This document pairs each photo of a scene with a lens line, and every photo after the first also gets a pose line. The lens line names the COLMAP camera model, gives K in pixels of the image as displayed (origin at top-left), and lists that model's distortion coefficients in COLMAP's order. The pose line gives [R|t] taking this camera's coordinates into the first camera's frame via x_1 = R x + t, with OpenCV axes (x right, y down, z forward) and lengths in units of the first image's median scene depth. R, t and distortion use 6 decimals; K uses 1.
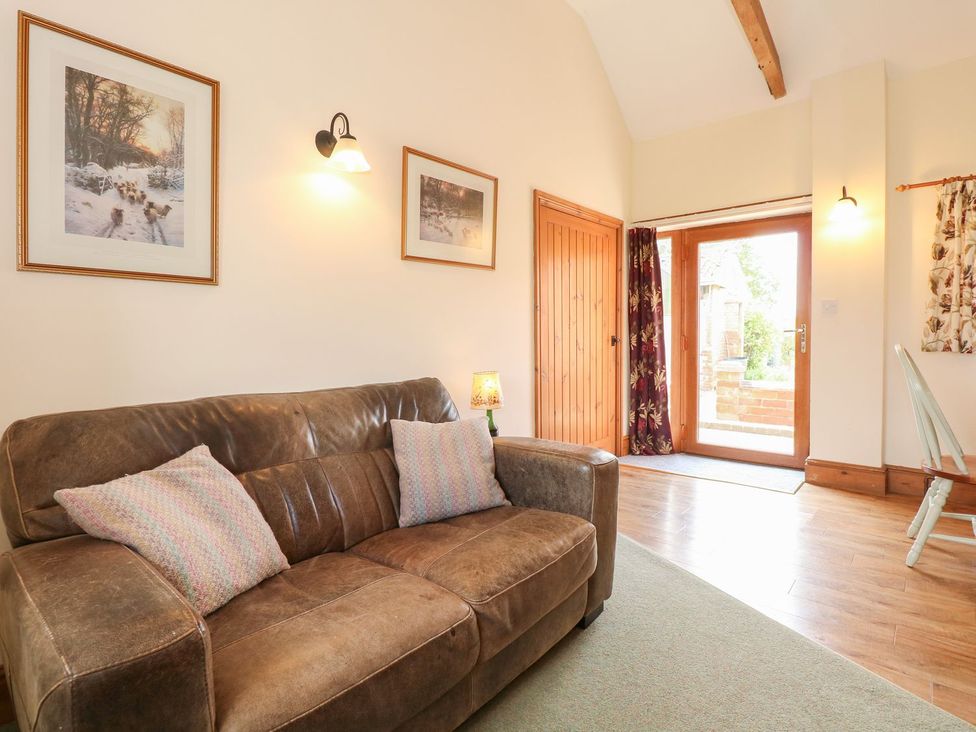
lens RADIAL K [[504.2, 0, 489.1], [0, 504.2, 358.1], [0, 0, 1]] dist [-0.002475, -0.016067]
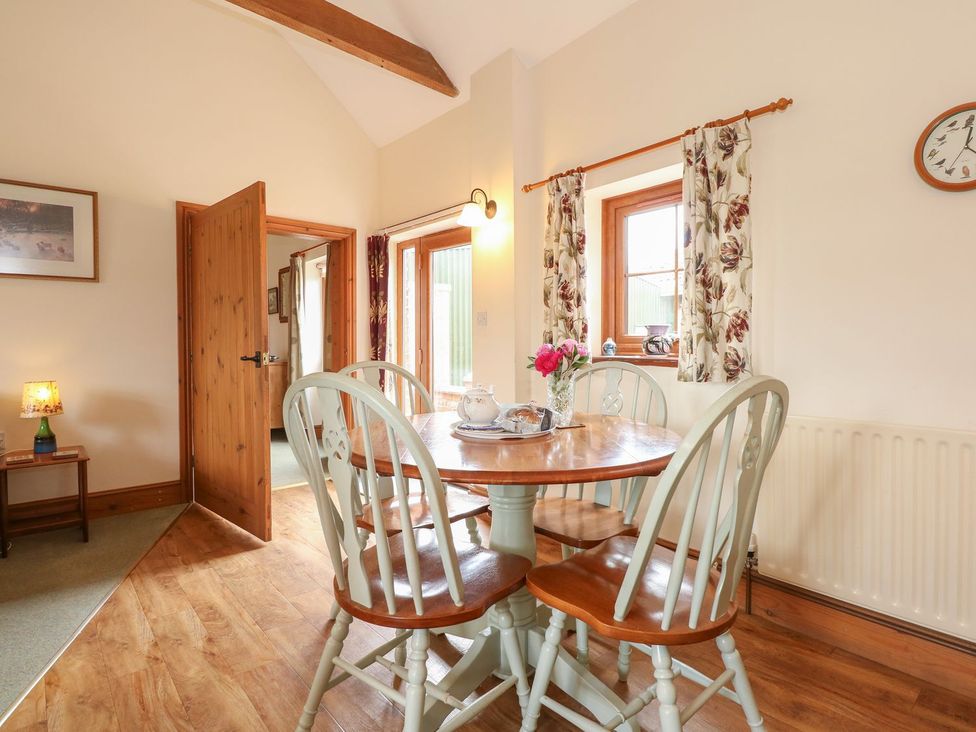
lens RADIAL K [[510.3, 0, 489.9], [0, 510.3, 357.1], [0, 0, 1]] dist [0.001688, -0.018327]
pose [[0.992734, 0.017432, -0.119063, 0.919738], [-0.019853, 0.999619, -0.019177, -0.016302], [0.118684, 0.021401, 0.992701, 0.073125]]
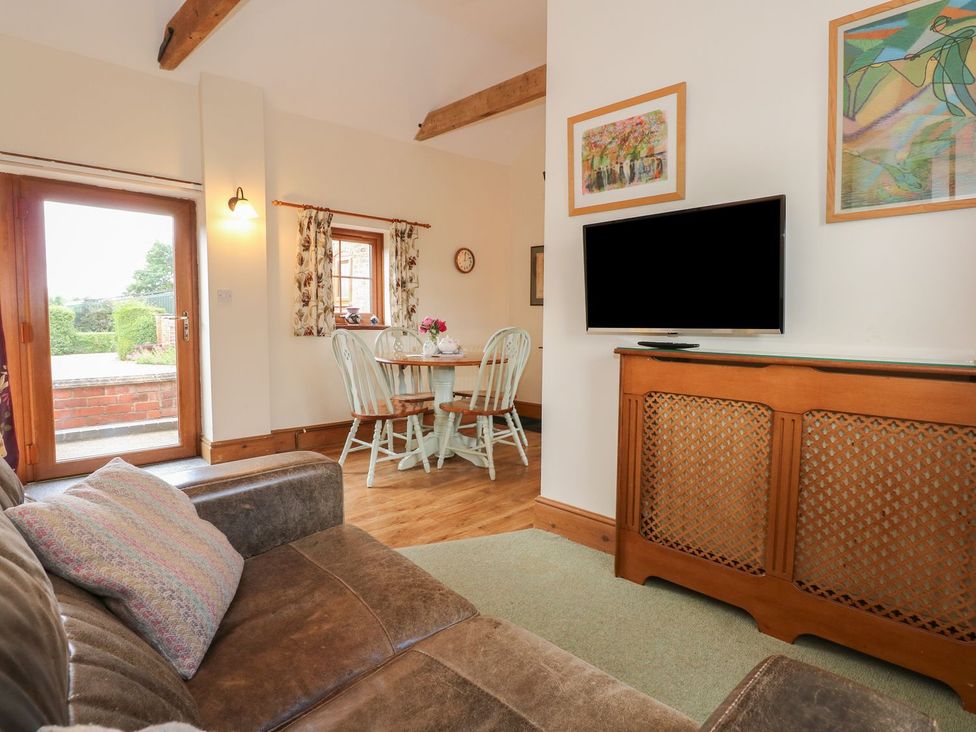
lens RADIAL K [[510.3, 0, 489.9], [0, 510.3, 357.1], [0, 0, 1]] dist [0.001688, -0.018327]
pose [[0.093797, -0.058310, 0.993882, -0.400428], [0.041422, 0.997648, 0.054622, -0.009907], [-0.994729, 0.036045, 0.095992, 0.382585]]
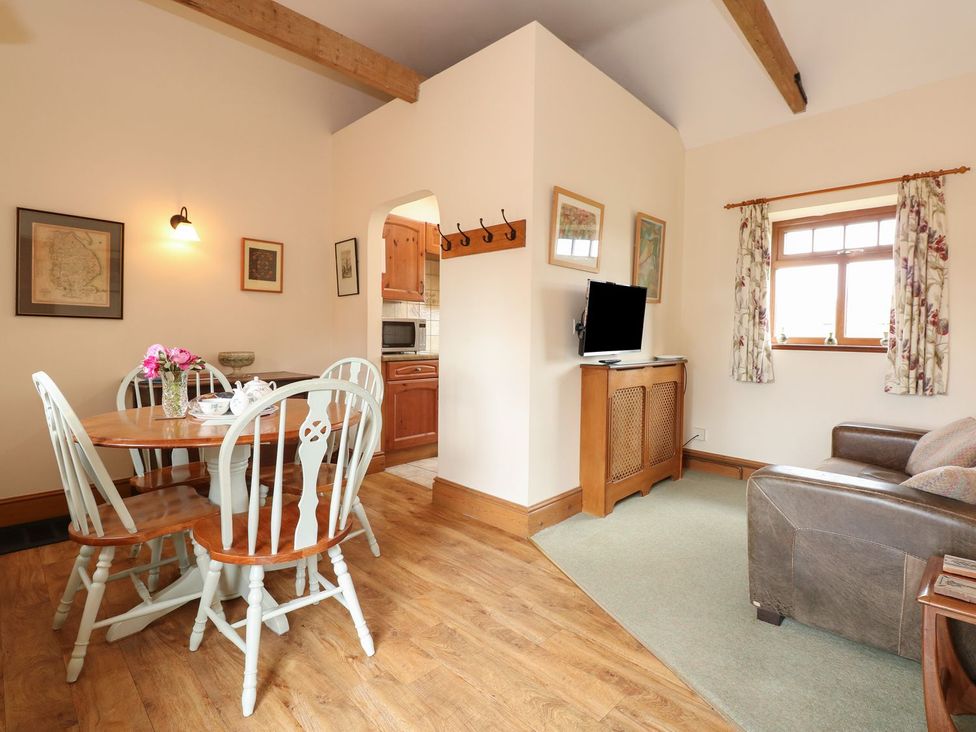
lens RADIAL K [[510.3, 0, 489.9], [0, 510.3, 357.1], [0, 0, 1]] dist [0.001688, -0.018327]
pose [[-0.997947, 0.002631, 0.063997, 0.460320], [0.008719, 0.995437, 0.095027, -0.095158], [-0.063455, 0.095390, -0.993415, 1.313987]]
